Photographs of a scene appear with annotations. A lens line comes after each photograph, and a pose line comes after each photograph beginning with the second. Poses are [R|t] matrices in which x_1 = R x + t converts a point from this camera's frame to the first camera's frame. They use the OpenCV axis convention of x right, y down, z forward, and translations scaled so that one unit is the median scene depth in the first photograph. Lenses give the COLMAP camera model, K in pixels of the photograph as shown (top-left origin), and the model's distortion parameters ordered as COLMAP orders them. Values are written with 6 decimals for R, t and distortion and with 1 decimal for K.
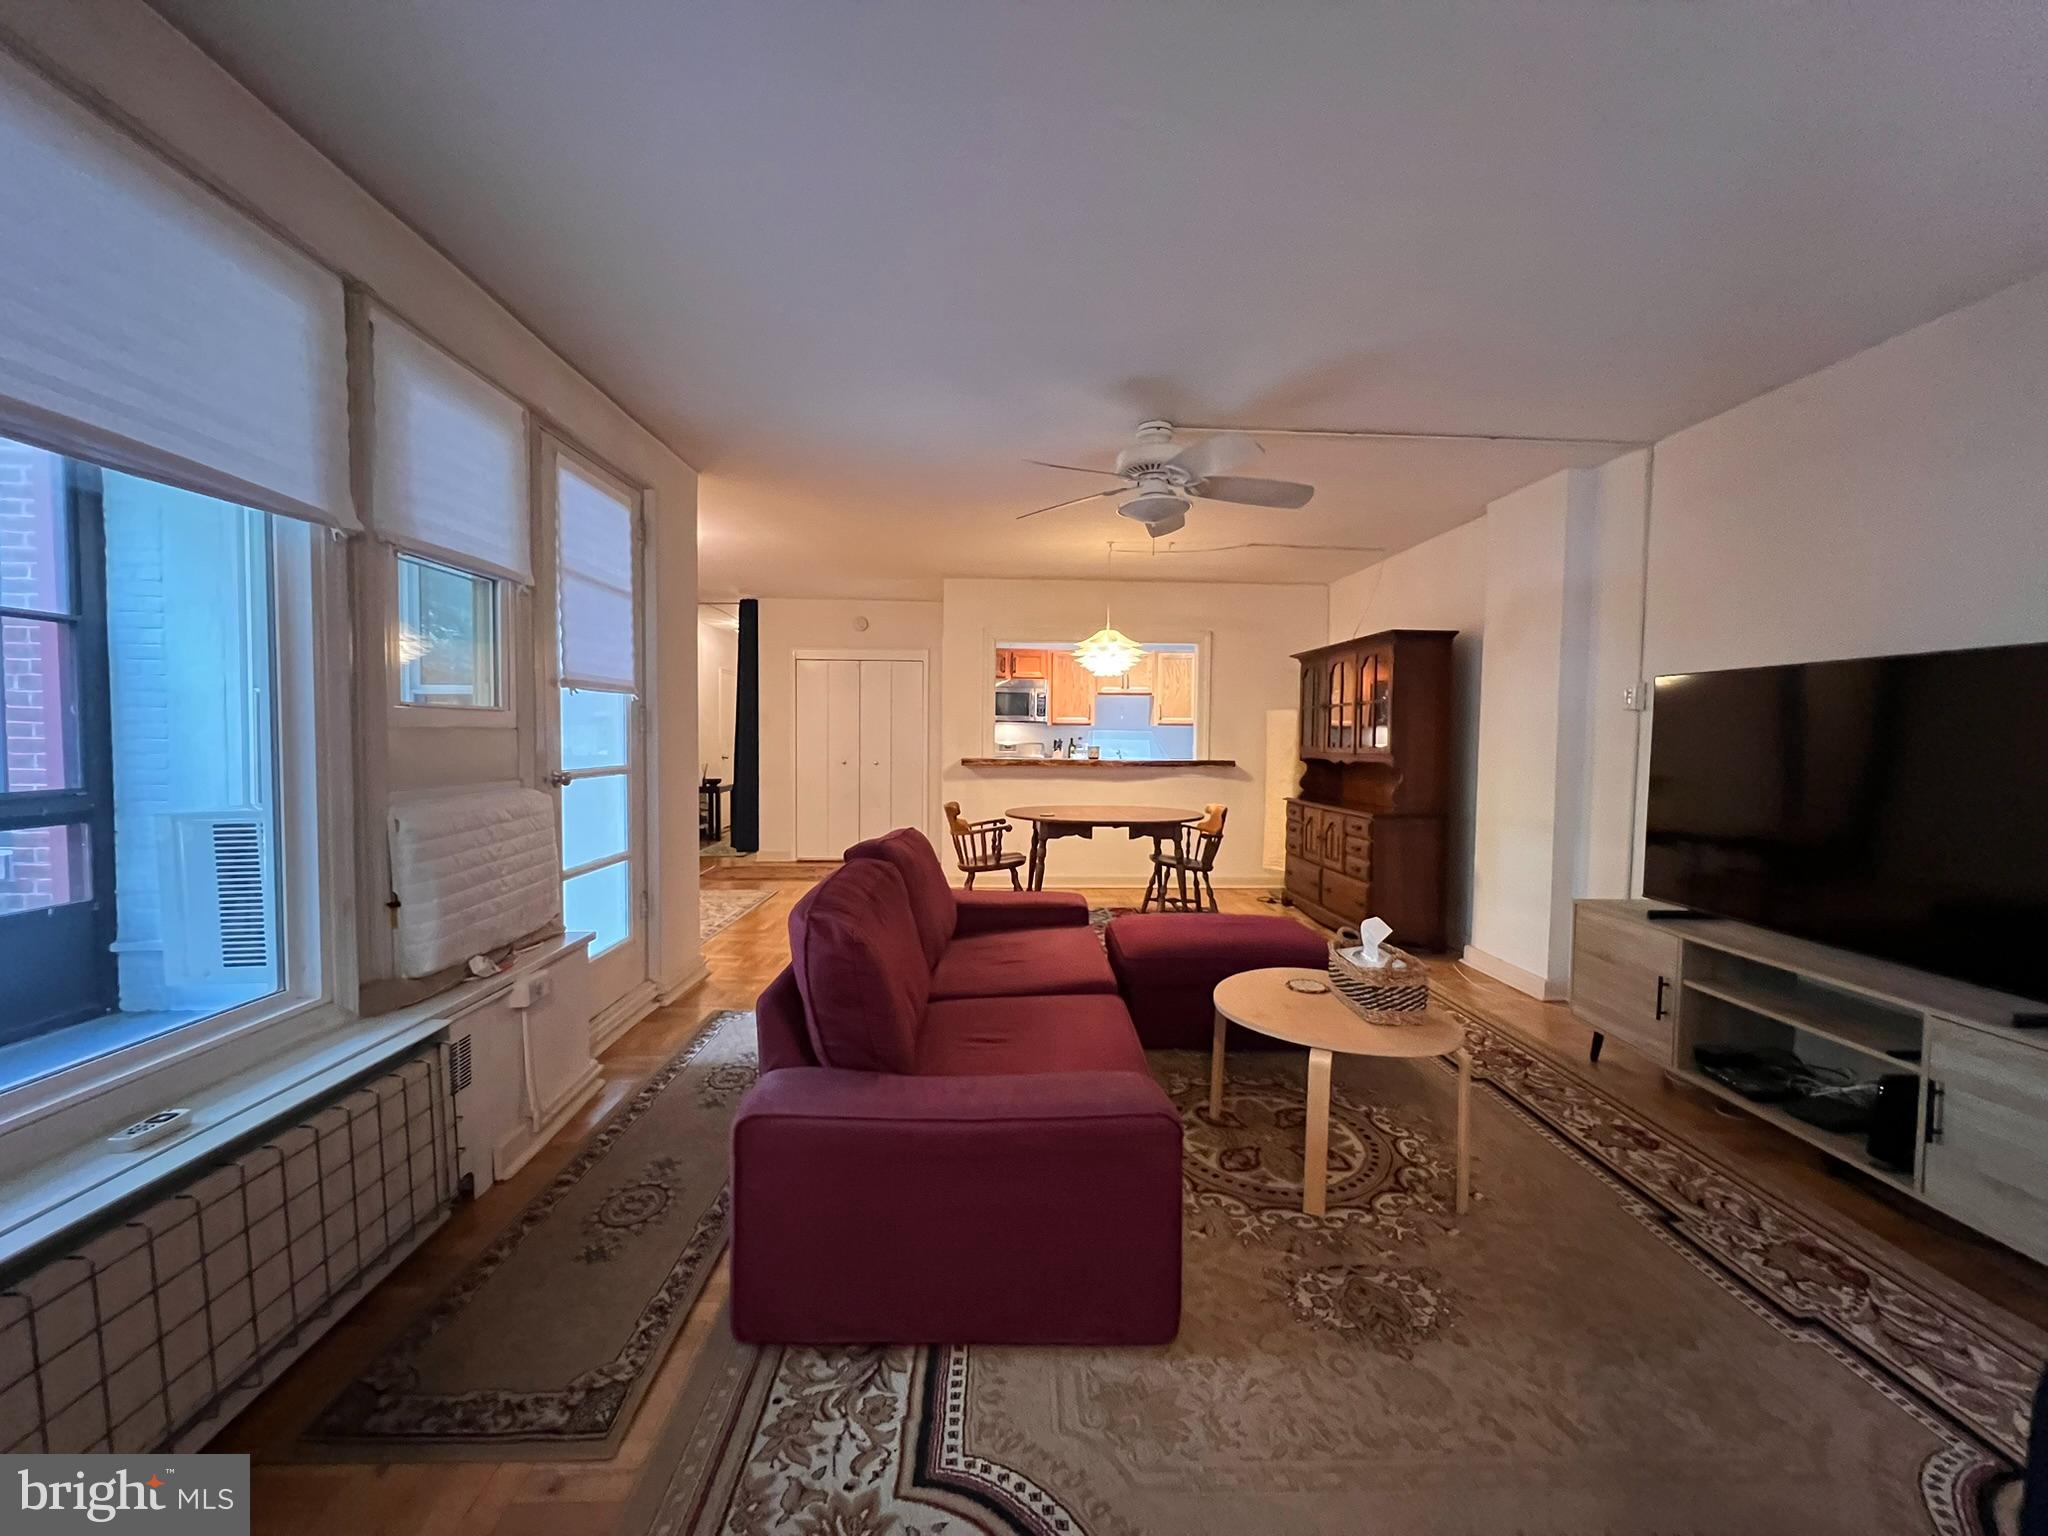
lens RADIAL K [[825.3, 0, 1024.0], [0, 825.3, 768.0], [0, 0, 1]] dist [0.000086, -0.000006]
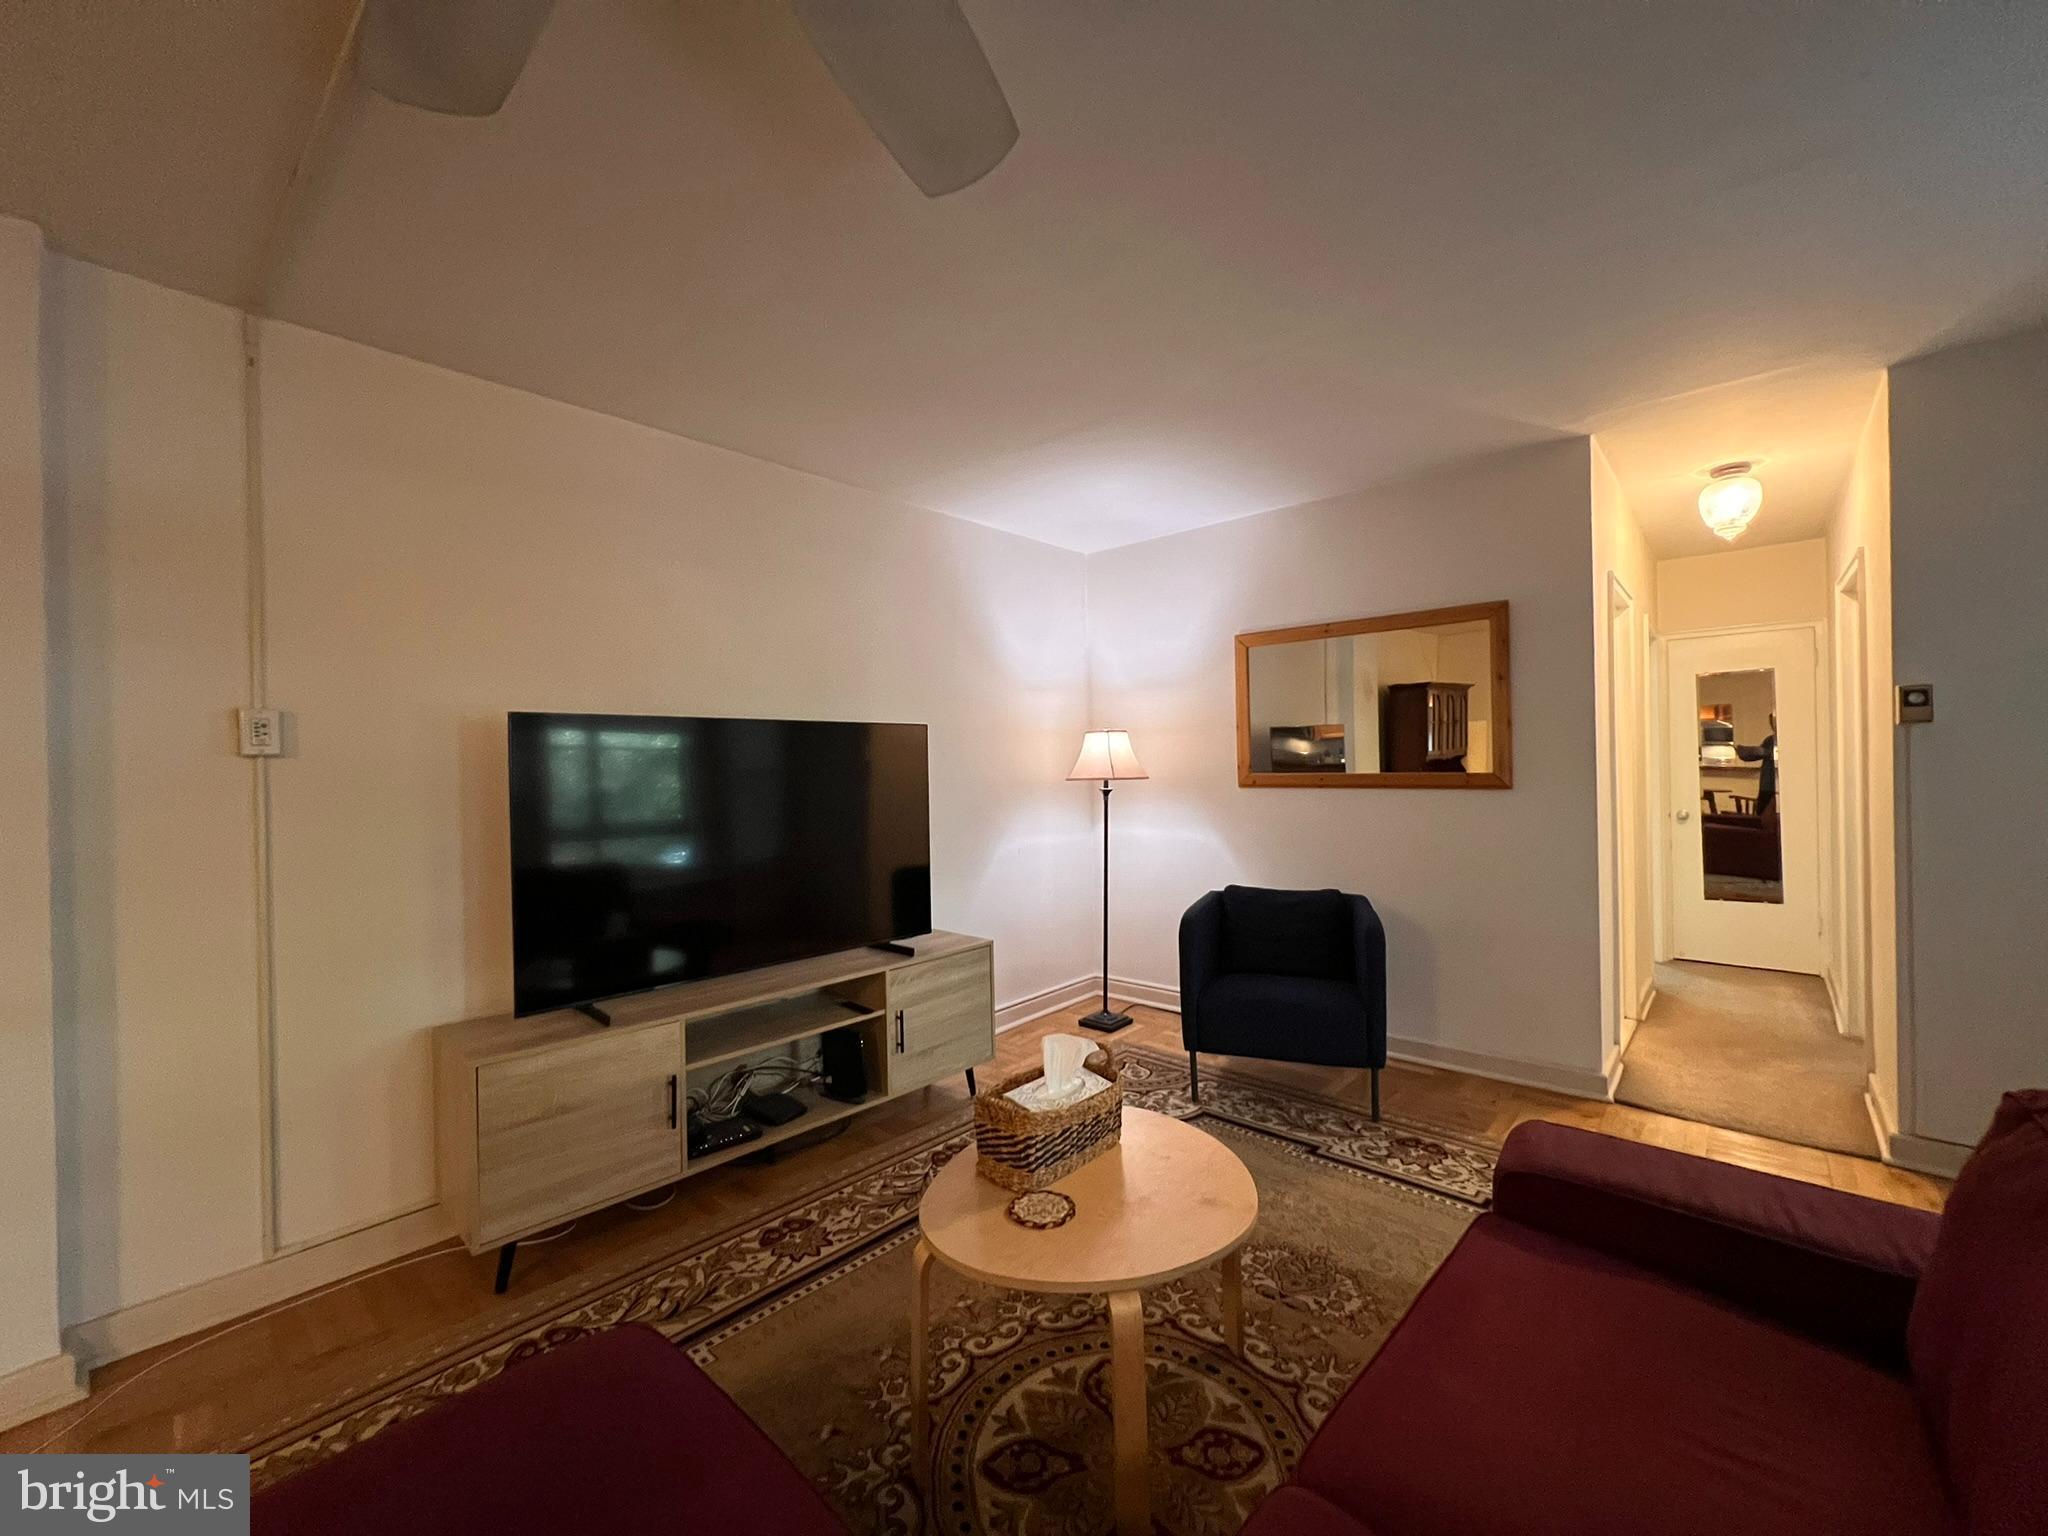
lens RADIAL K [[816.4, 0, 1024.0], [0, 816.4, 768.0], [0, 0, 1]] dist [-0.000489, 0.000007]
pose [[-0.716336, -0.006548, 0.697725, -0.067857], [0.033616, 0.998471, 0.043883, -0.091098], [-0.696945, 0.054890, -0.715021, 1.421356]]
